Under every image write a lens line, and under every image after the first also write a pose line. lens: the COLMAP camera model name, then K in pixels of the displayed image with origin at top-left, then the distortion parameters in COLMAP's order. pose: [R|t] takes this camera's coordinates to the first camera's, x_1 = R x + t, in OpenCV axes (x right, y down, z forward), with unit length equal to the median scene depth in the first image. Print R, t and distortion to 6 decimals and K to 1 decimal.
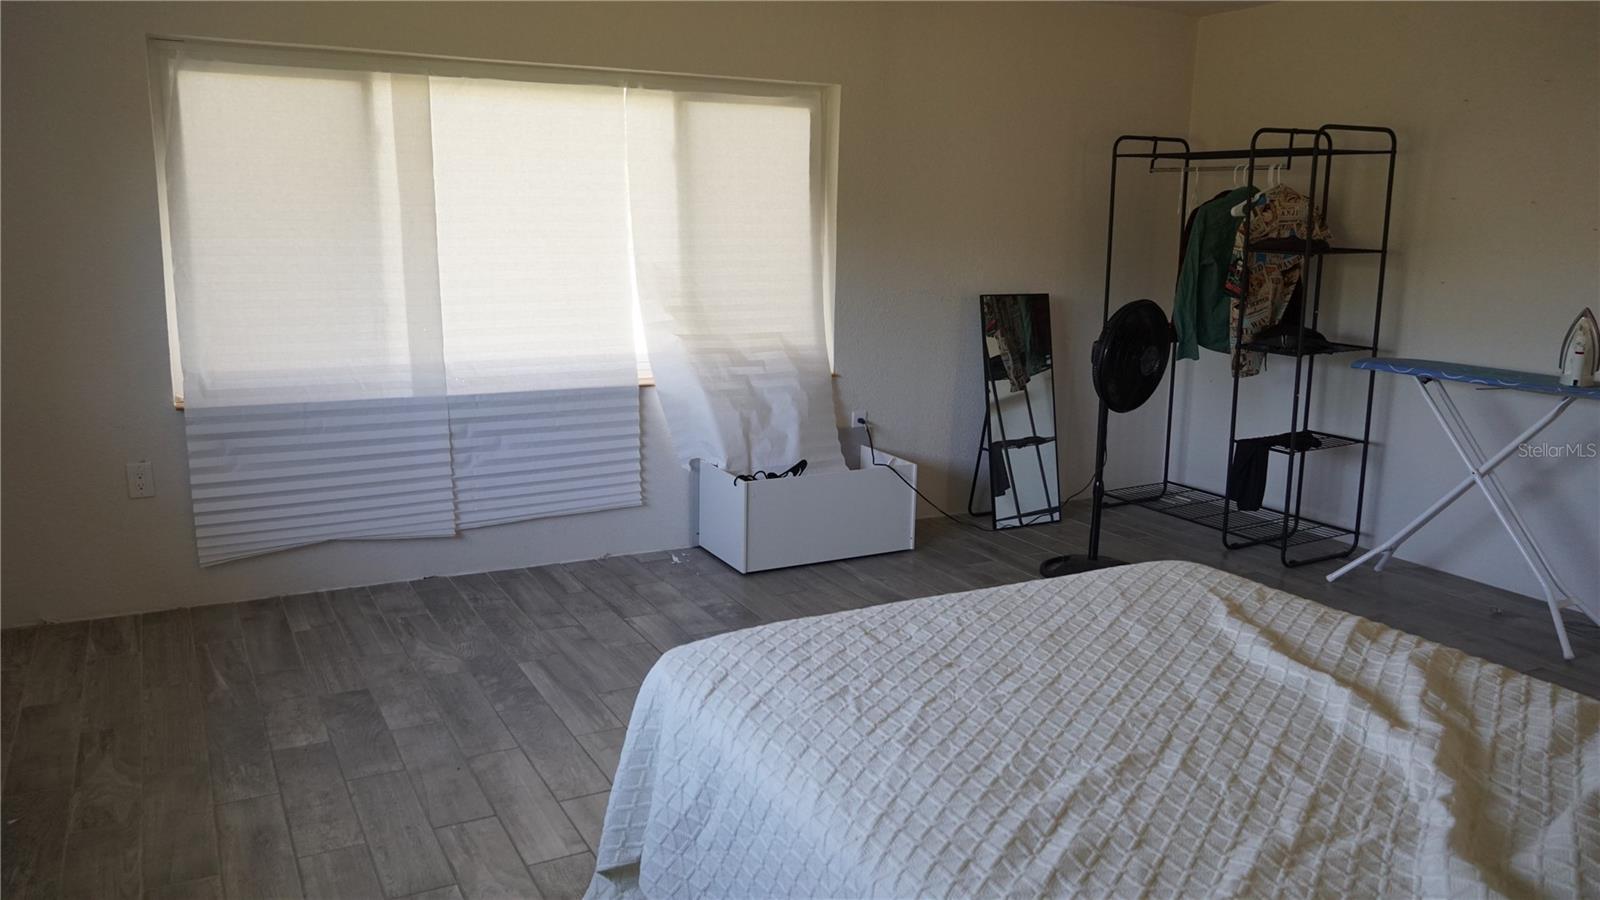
lens RADIAL K [[1180.3, 0, 800.8], [0, 1180.3, 444.5], [0, 0, 1]] dist [-0.031127, 0.004975]
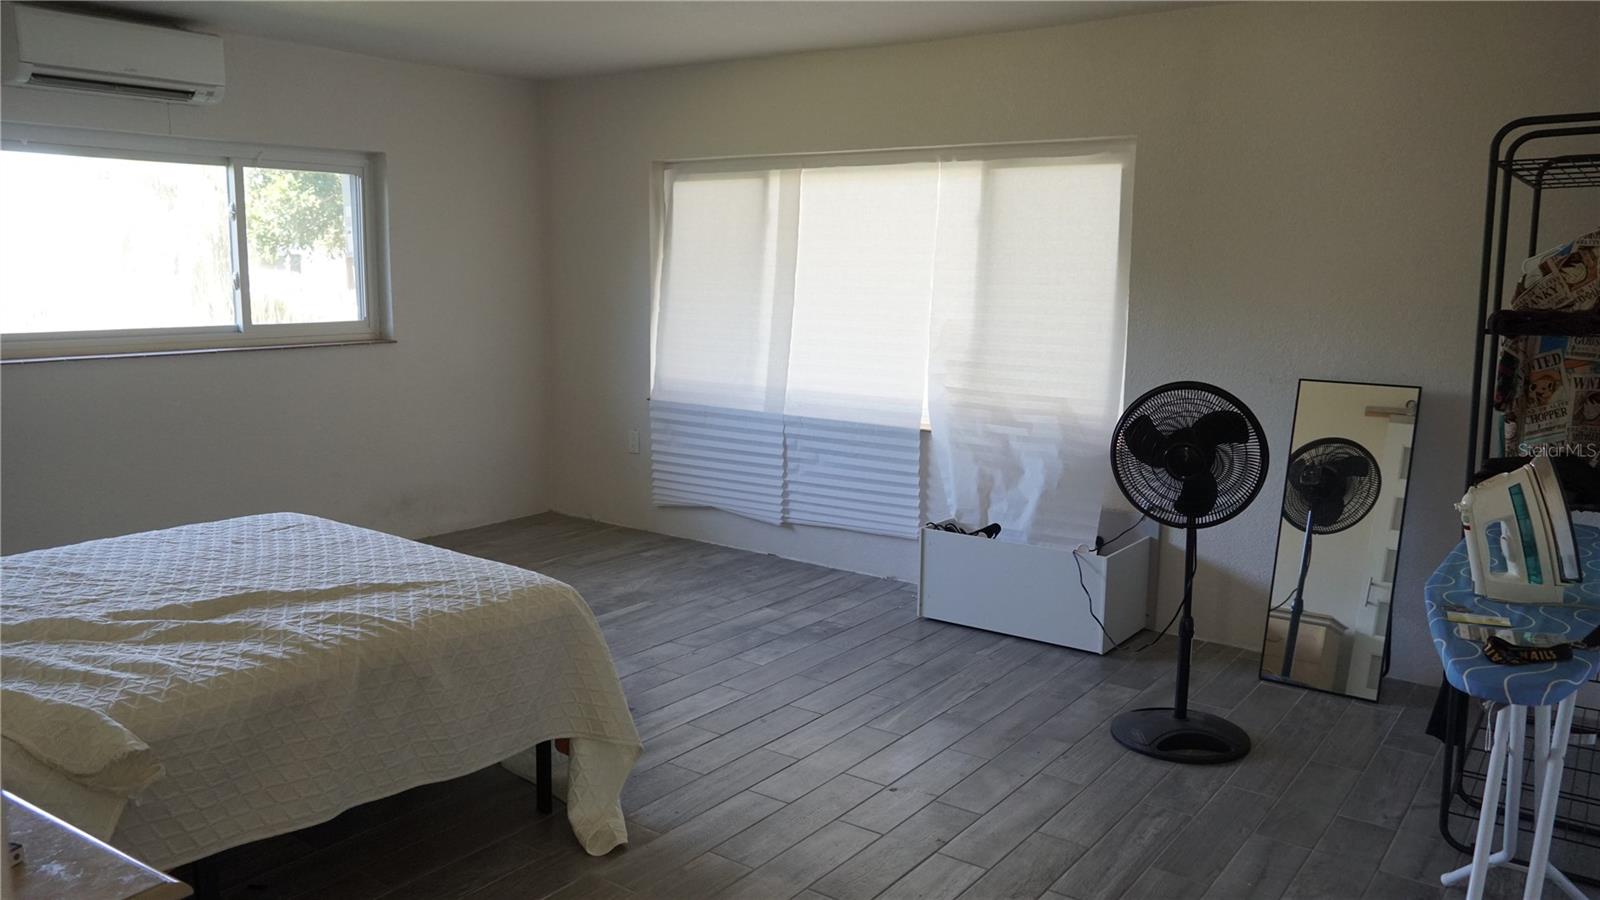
lens RADIAL K [[1180.3, 0, 800.1], [0, 1180.3, 450.0], [0, 0, 1]] dist [-0.031127, 0.004975]
pose [[0.436244, 0.126788, -0.890851, 0.836623], [-0.182064, 0.981984, 0.050603, -0.070200], [0.881217, 0.140117, 0.451468, 0.429255]]
